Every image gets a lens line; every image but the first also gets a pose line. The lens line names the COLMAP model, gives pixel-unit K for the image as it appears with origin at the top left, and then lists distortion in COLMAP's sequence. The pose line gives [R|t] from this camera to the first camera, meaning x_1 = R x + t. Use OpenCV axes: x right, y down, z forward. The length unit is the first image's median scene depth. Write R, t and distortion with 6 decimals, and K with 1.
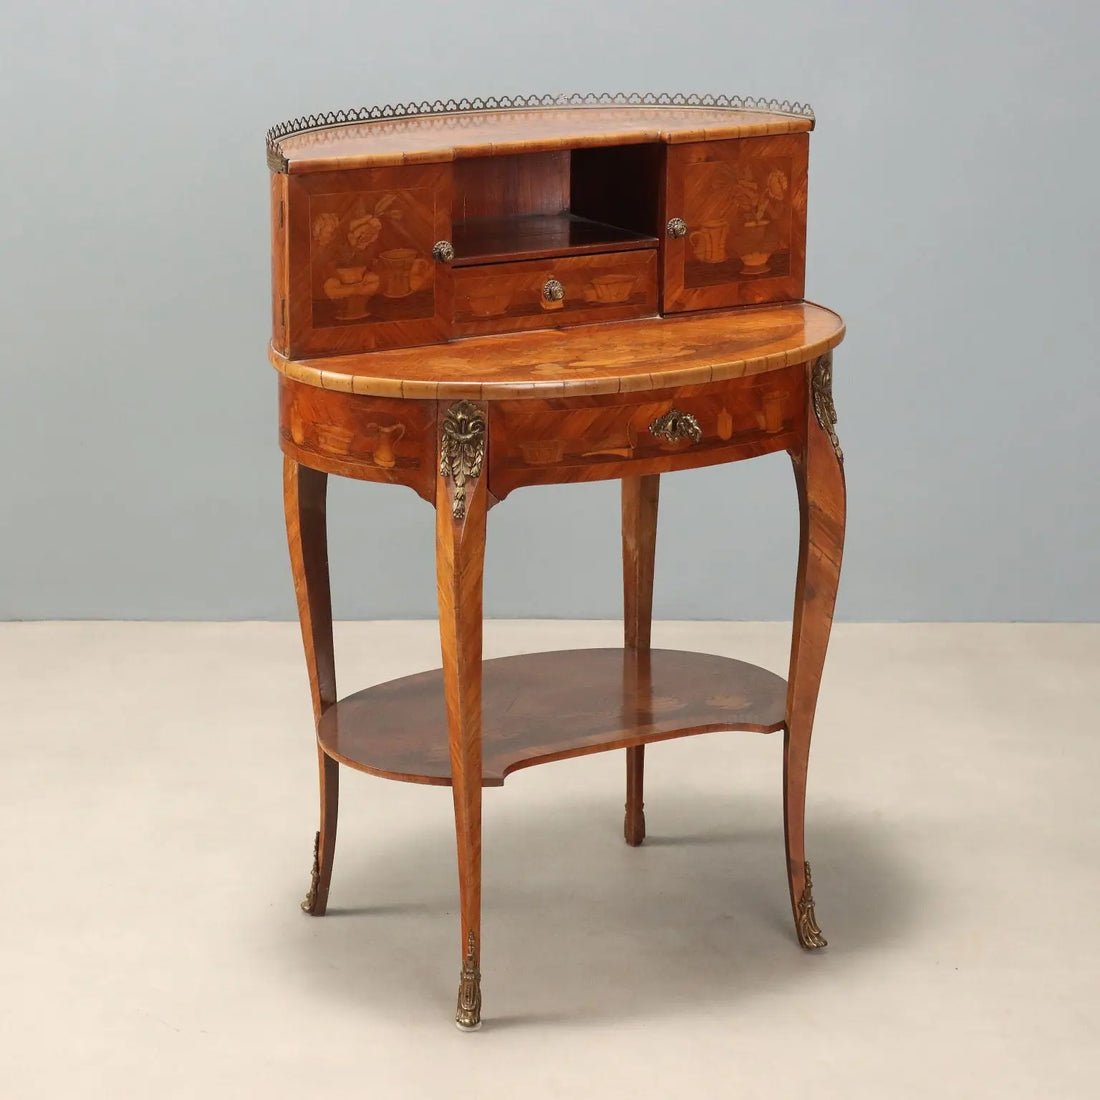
lens RADIAL K [[5684.6, 0, 549.4], [0, 5684.6, 551.3], [0, 0, 1]] dist [0.110441, 0.000000]
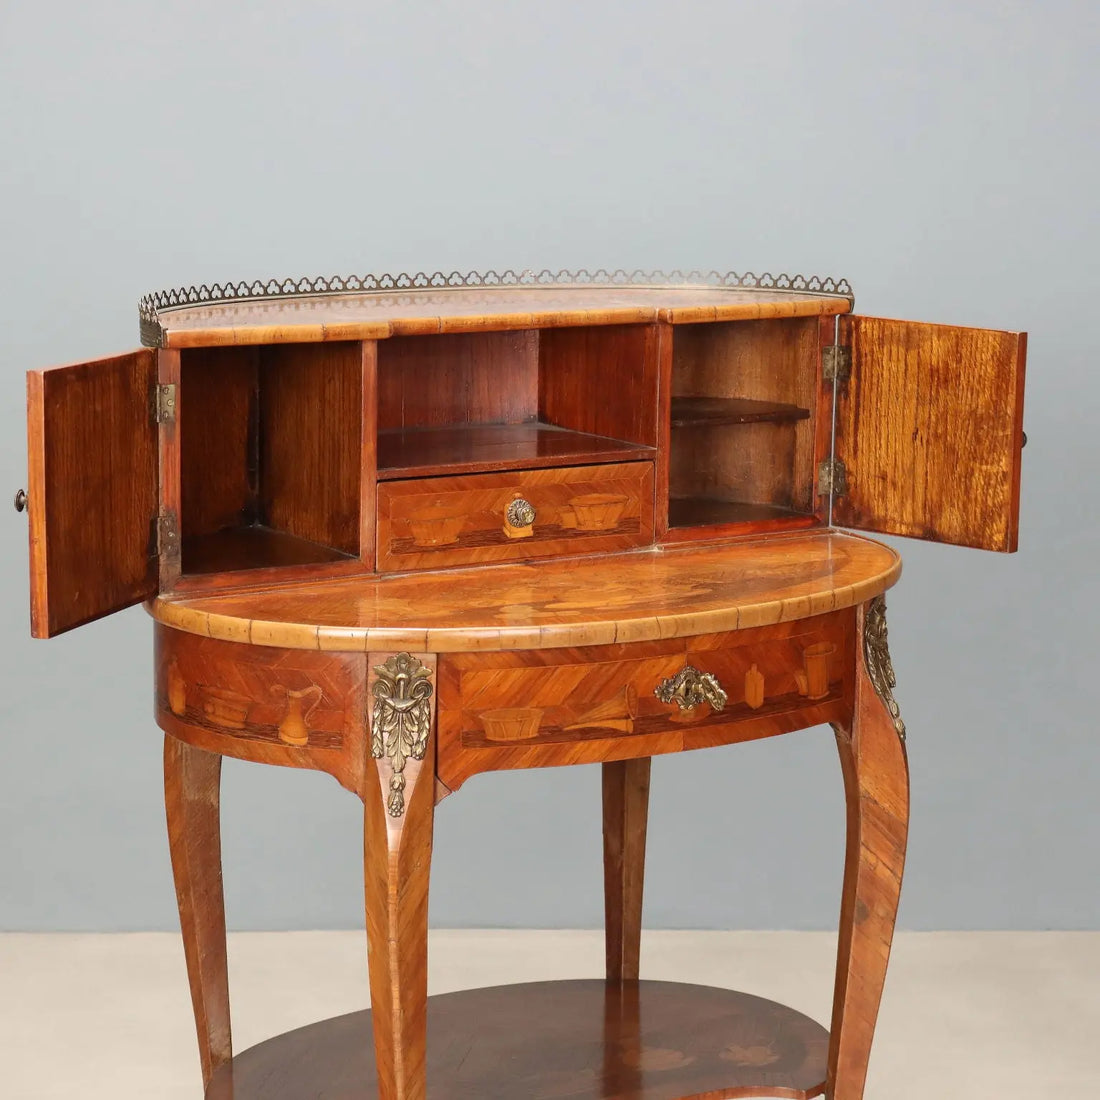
lens RADIAL K [[3968.2, 0, 575.6], [0, 3968.2, 465.6], [0, 0, 1]] dist [0.049143, 0.000000]
pose [[0.999529, 0.001087, 0.030666, -0.008256], [0.001597, 0.996175, -0.087365, -0.005824], [-0.030644, 0.087373, 0.995704, 0.473357]]
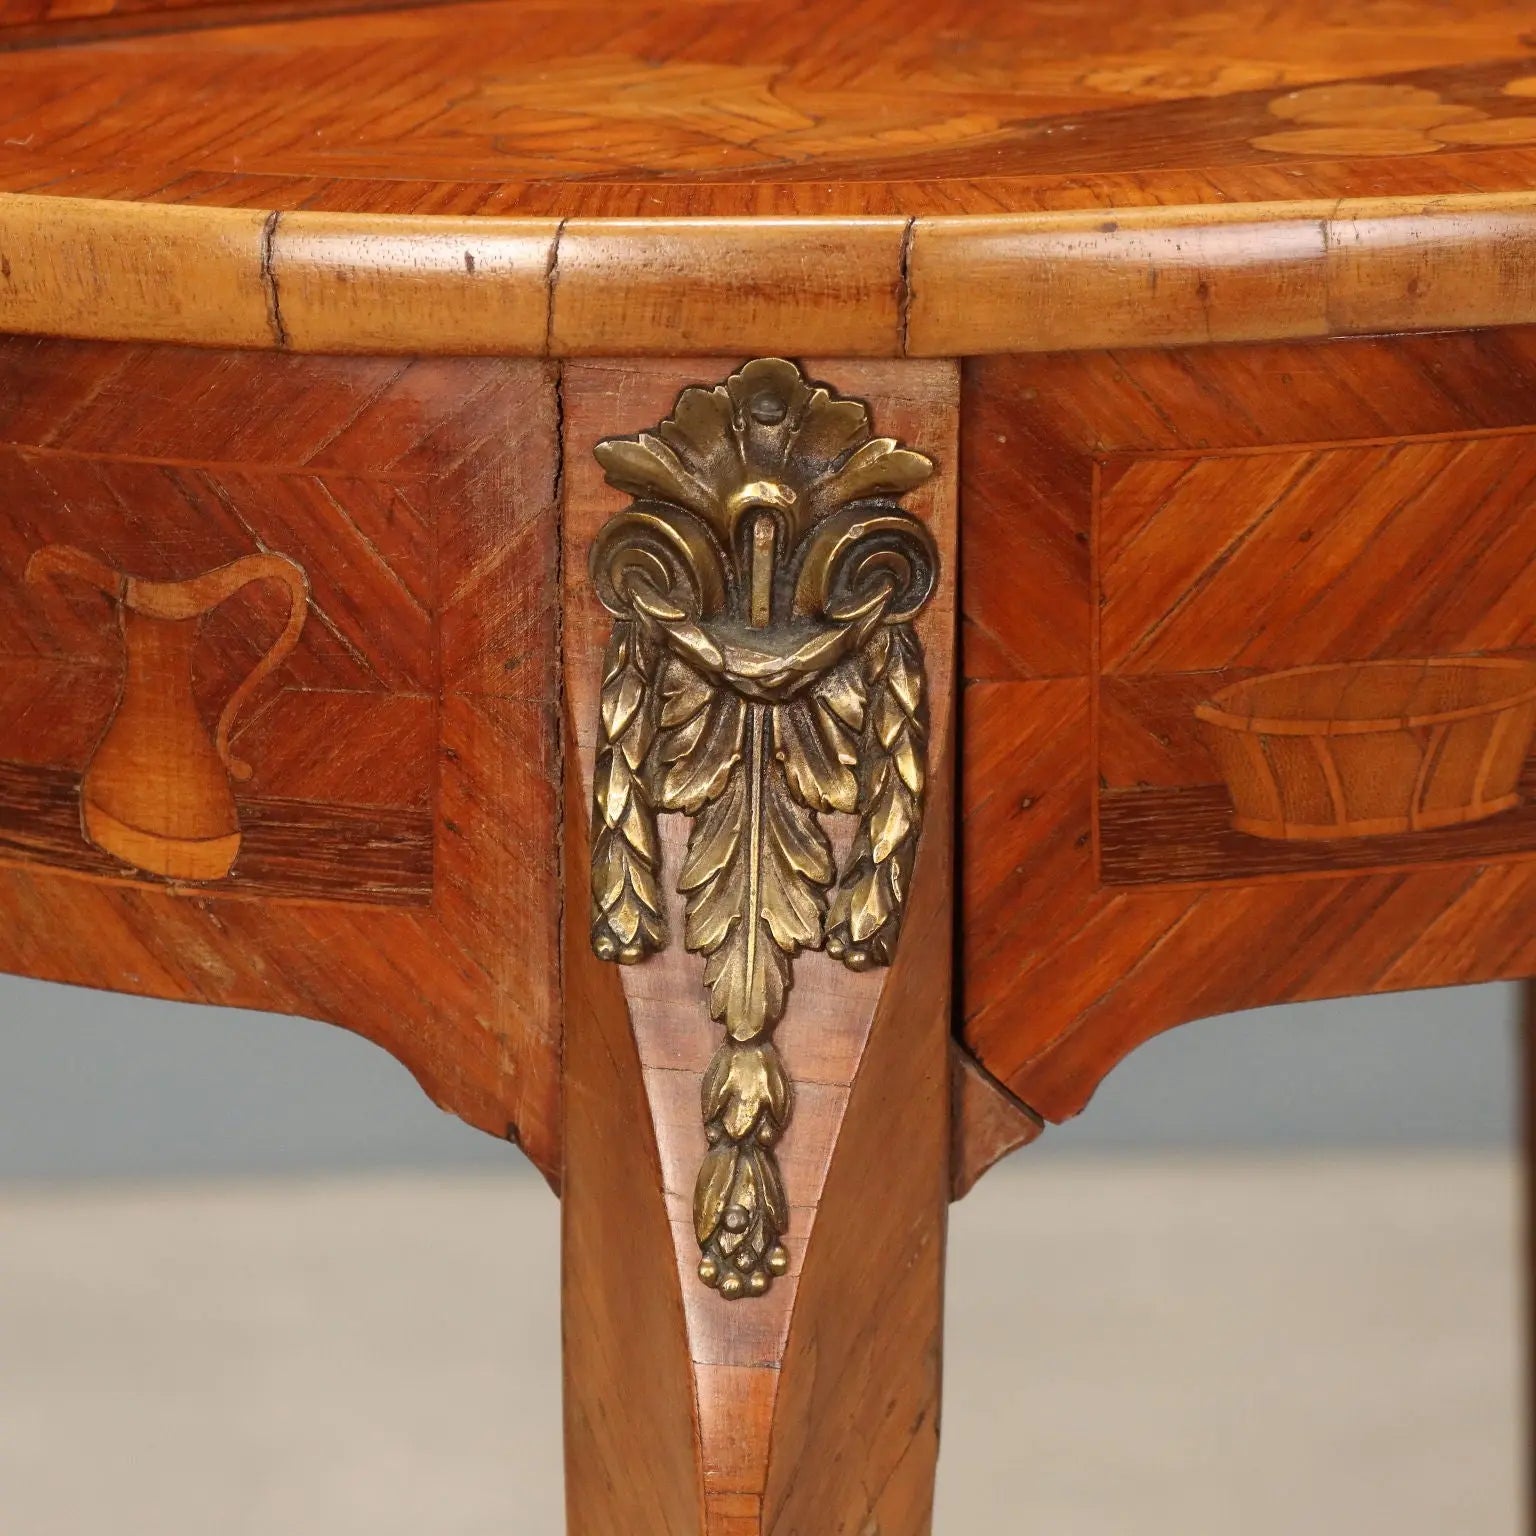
lens RADIAL K [[5541.0, 0, 768.6], [0, 5541.0, 777.4], [0, 0, 1]] dist [0.049143, 0.000000]
pose [[0.999746, -0.017524, 0.014182, -0.016317], [0.016758, 0.998485, 0.052405, -0.023053], [-0.015079, -0.052154, 0.998525, 0.847936]]
